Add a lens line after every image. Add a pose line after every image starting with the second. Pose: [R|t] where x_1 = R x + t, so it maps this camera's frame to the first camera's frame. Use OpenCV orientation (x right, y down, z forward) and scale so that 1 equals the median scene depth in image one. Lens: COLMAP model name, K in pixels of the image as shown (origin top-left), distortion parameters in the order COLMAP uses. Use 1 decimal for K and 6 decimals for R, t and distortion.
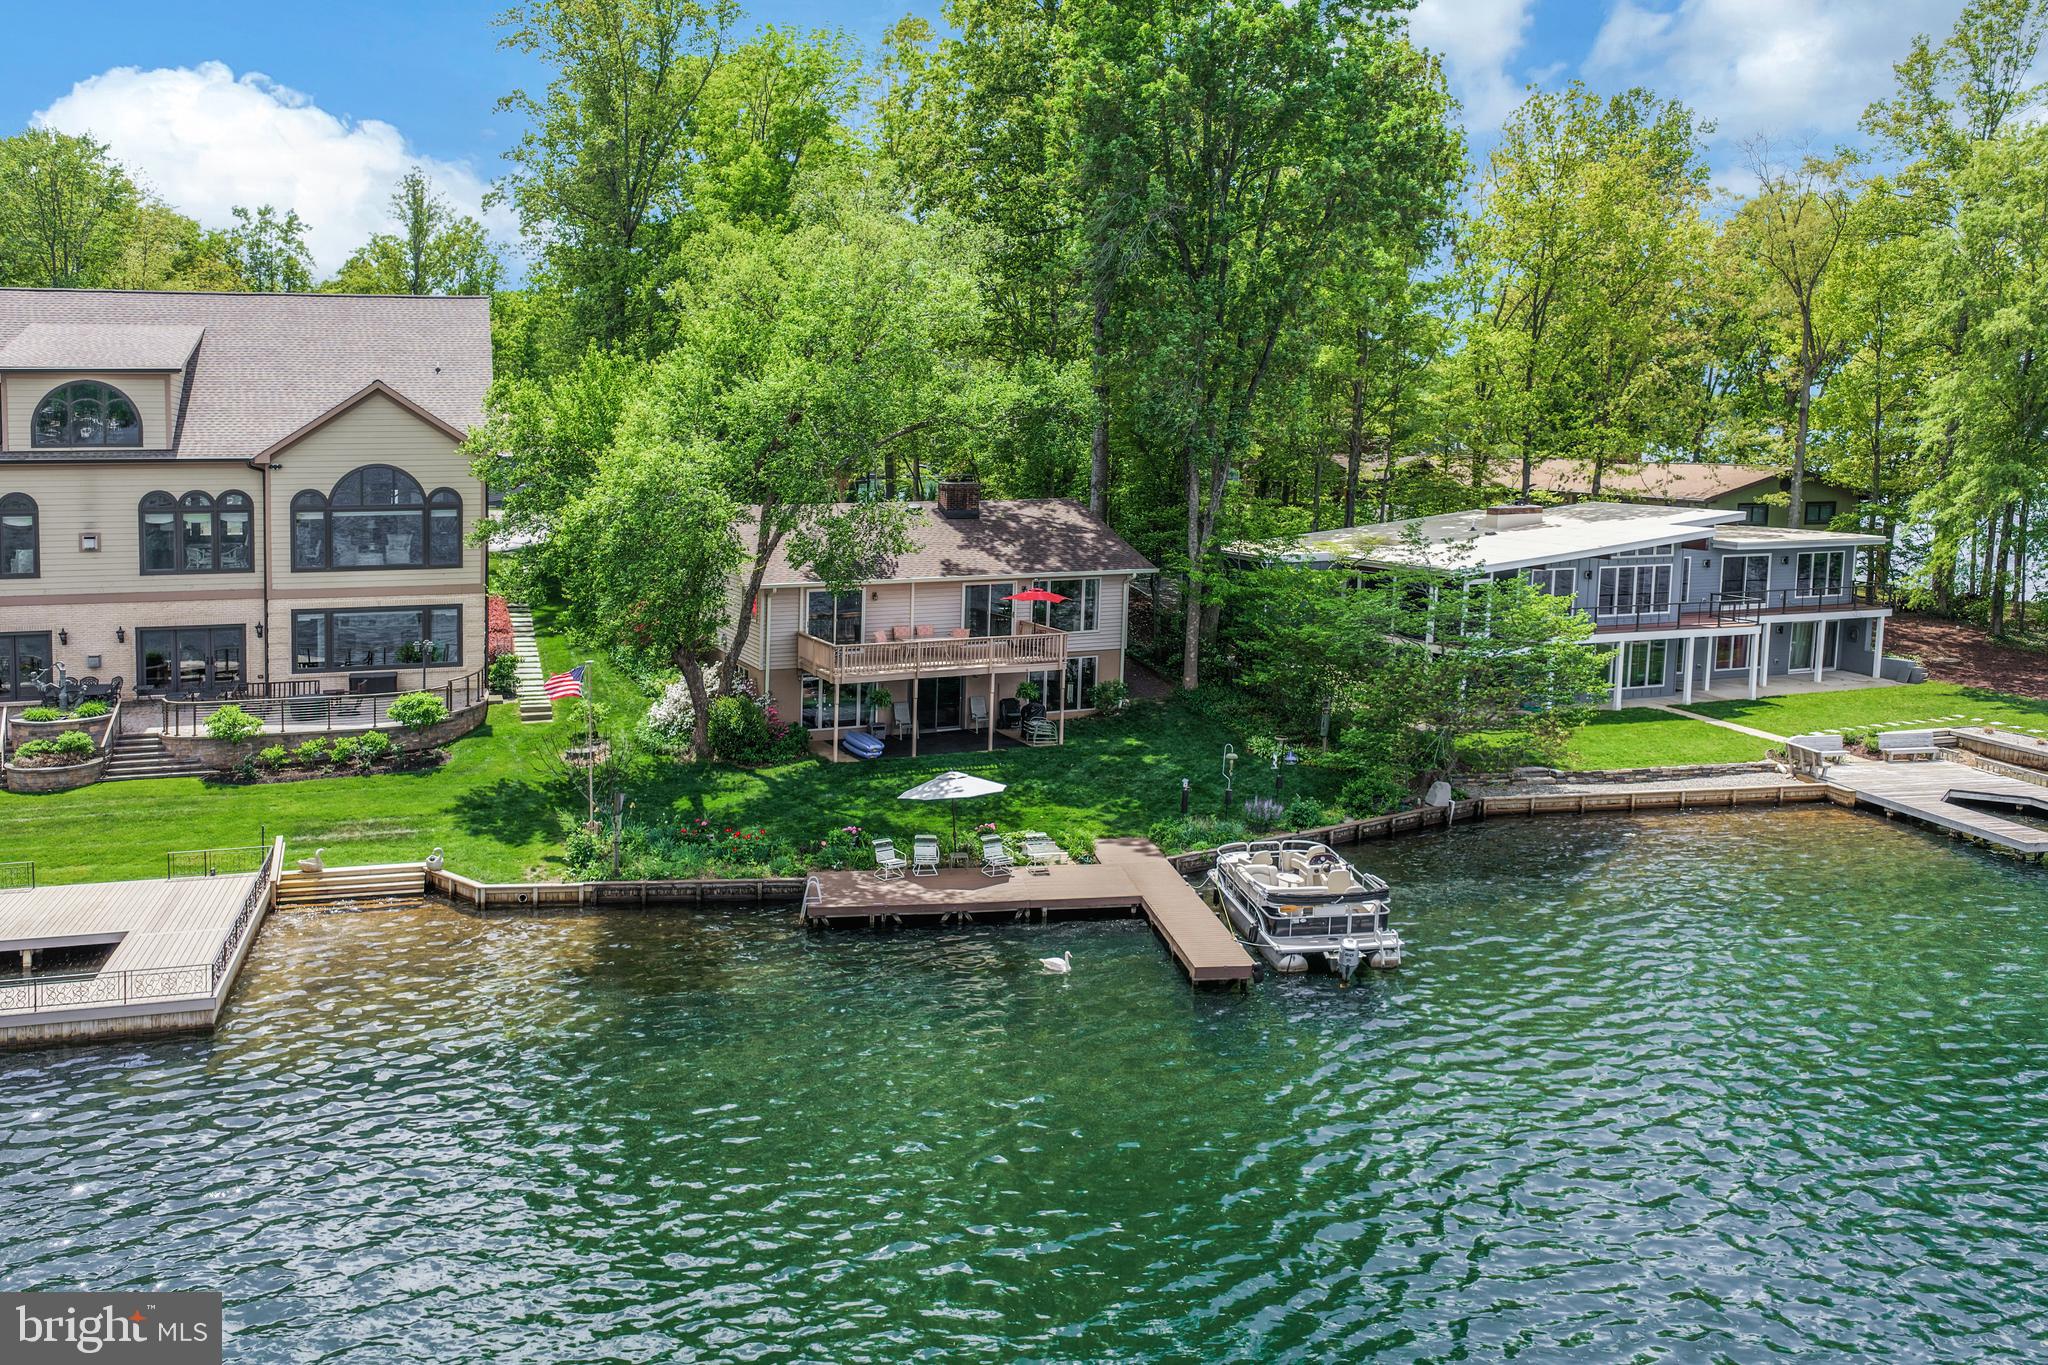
lens RADIAL K [[1824.6, 0, 1059.8], [0, 1824.6, 810.3], [0, 0, 1]] dist [-0.005713, 0.016386]
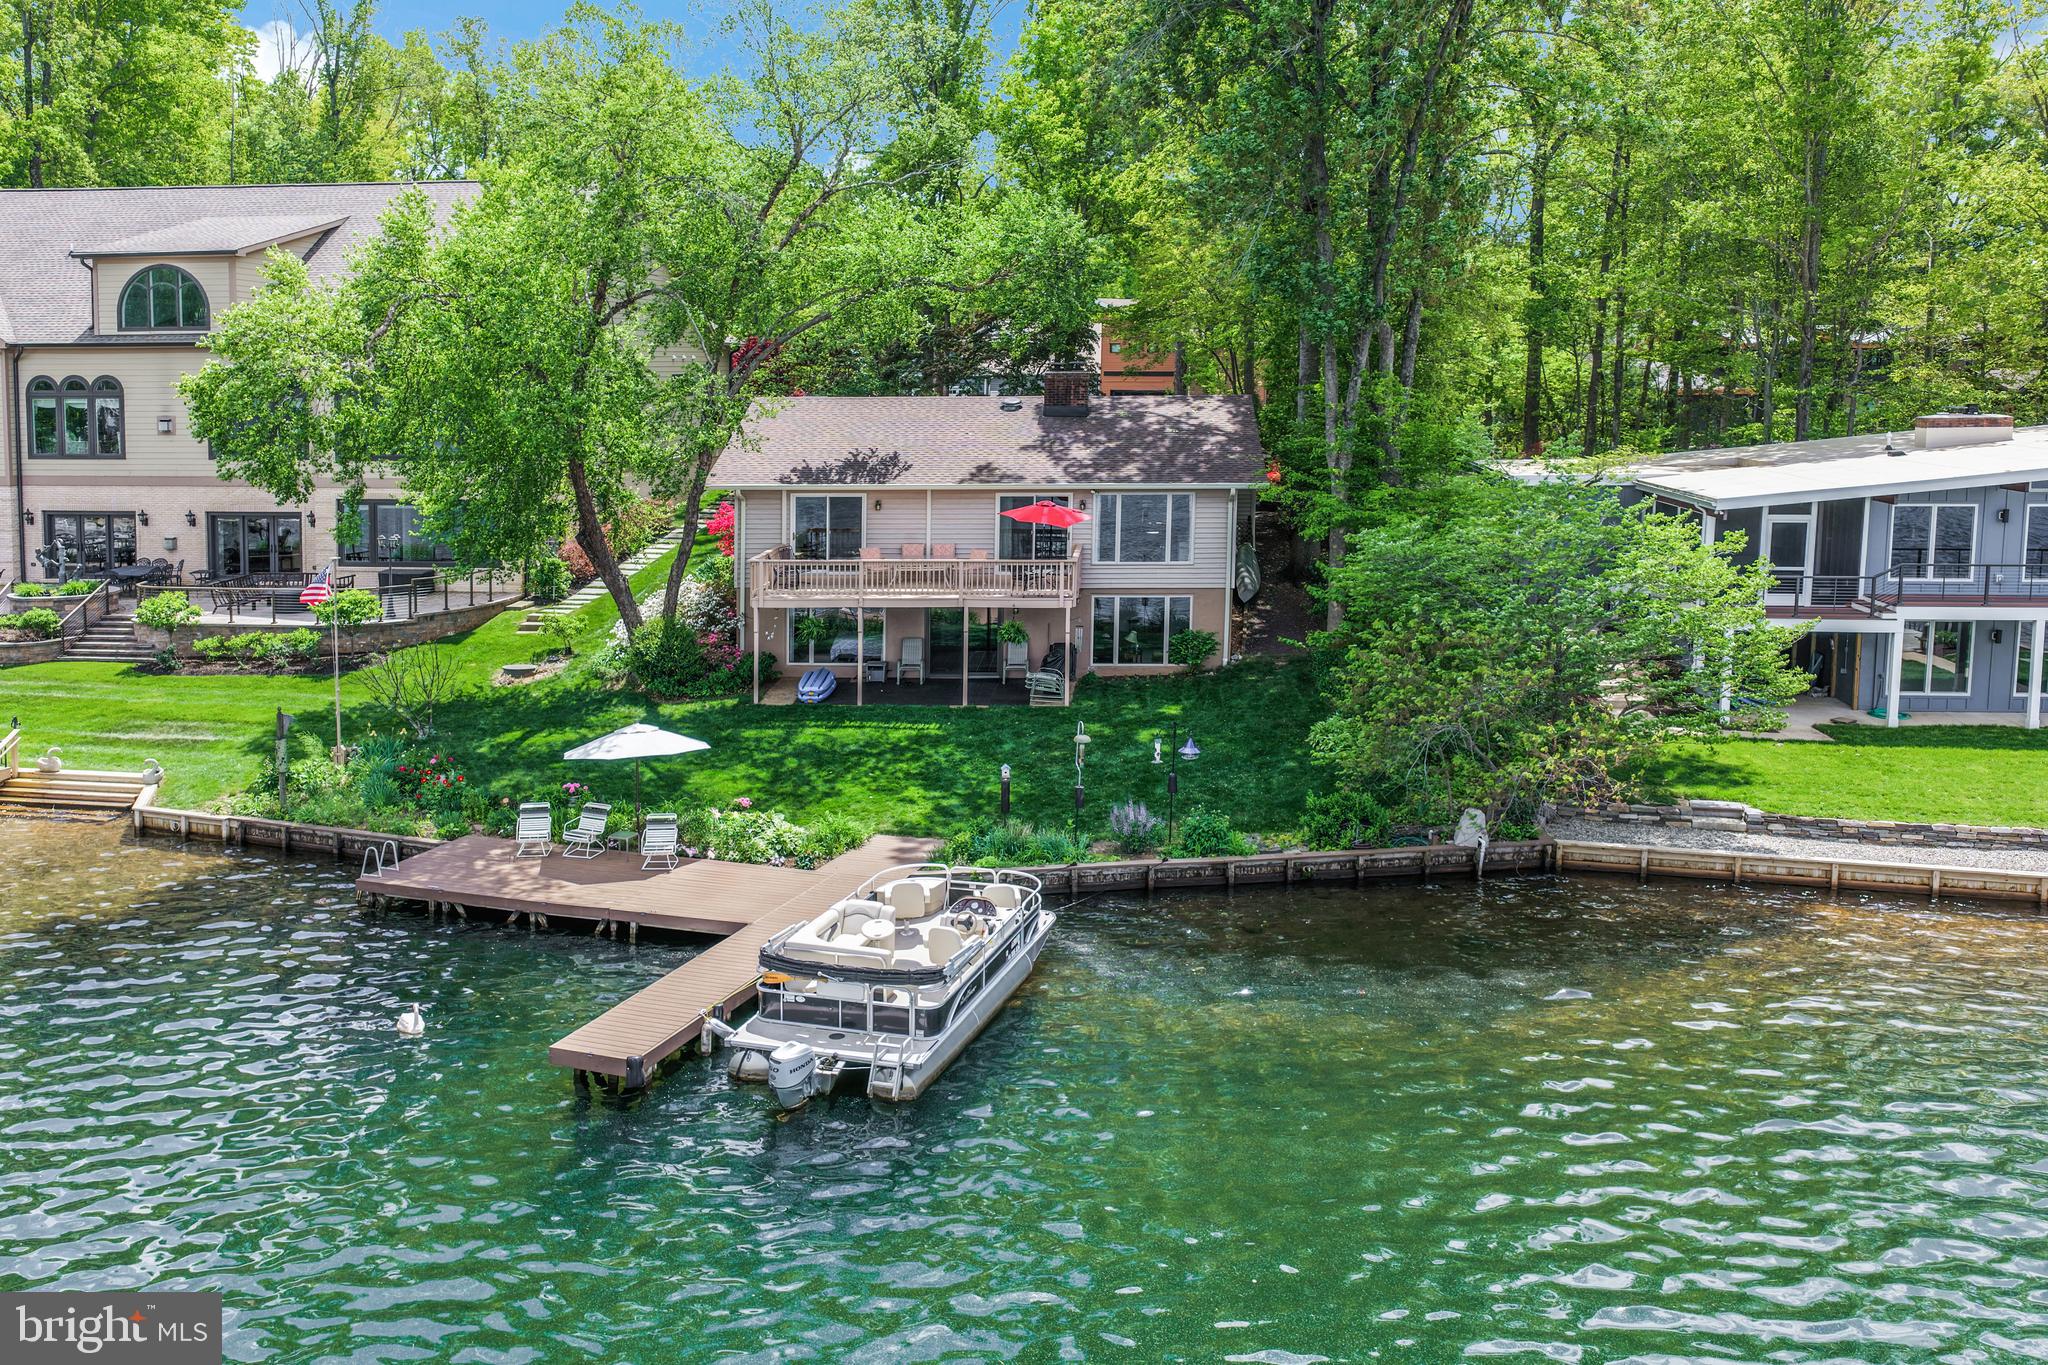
lens RADIAL K [[1824.6, 0, 1030.2], [0, 1824.6, 667.6], [0, 0, 1]] dist [-0.005713, 0.016386]
pose [[0.880512, 0.072256, -0.468484, 0.360997], [-0.093959, 0.995308, -0.023085, -0.034952], [0.464618, 0.064345, 0.883170, 0.337592]]
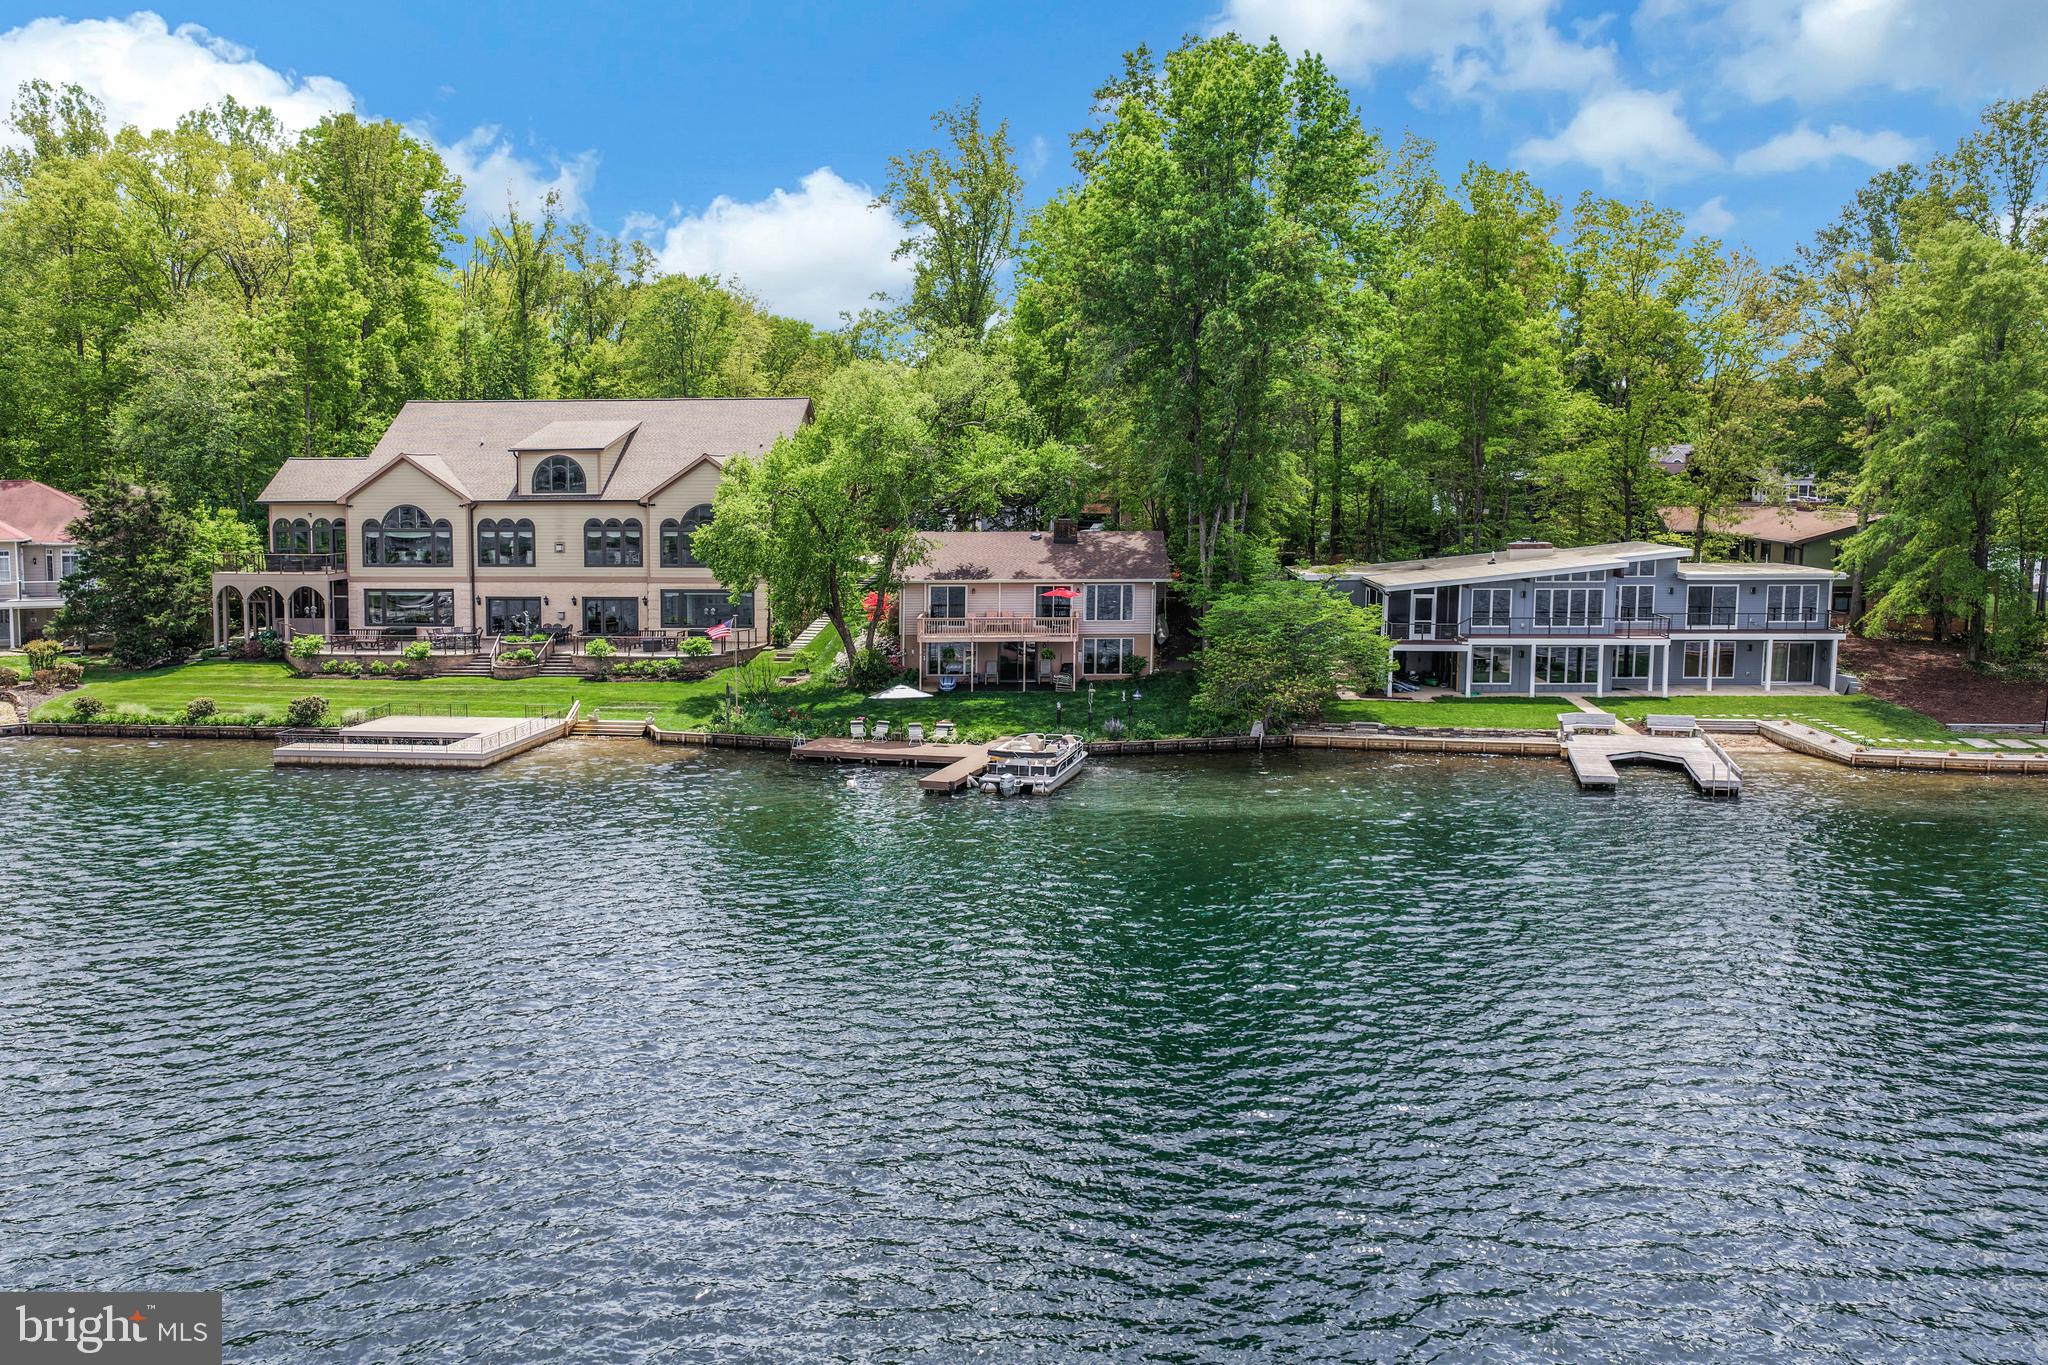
lens RADIAL K [[1824.6, 0, 1082.8], [0, 1824.6, 1022.7], [0, 0, 1]] dist [-0.005713, 0.016386]
pose [[0.913963, 0.117004, -0.388564, 0.678110], [-0.082453, 0.991101, 0.104497, 0.084983], [0.397332, -0.063468, 0.915477, -0.458447]]
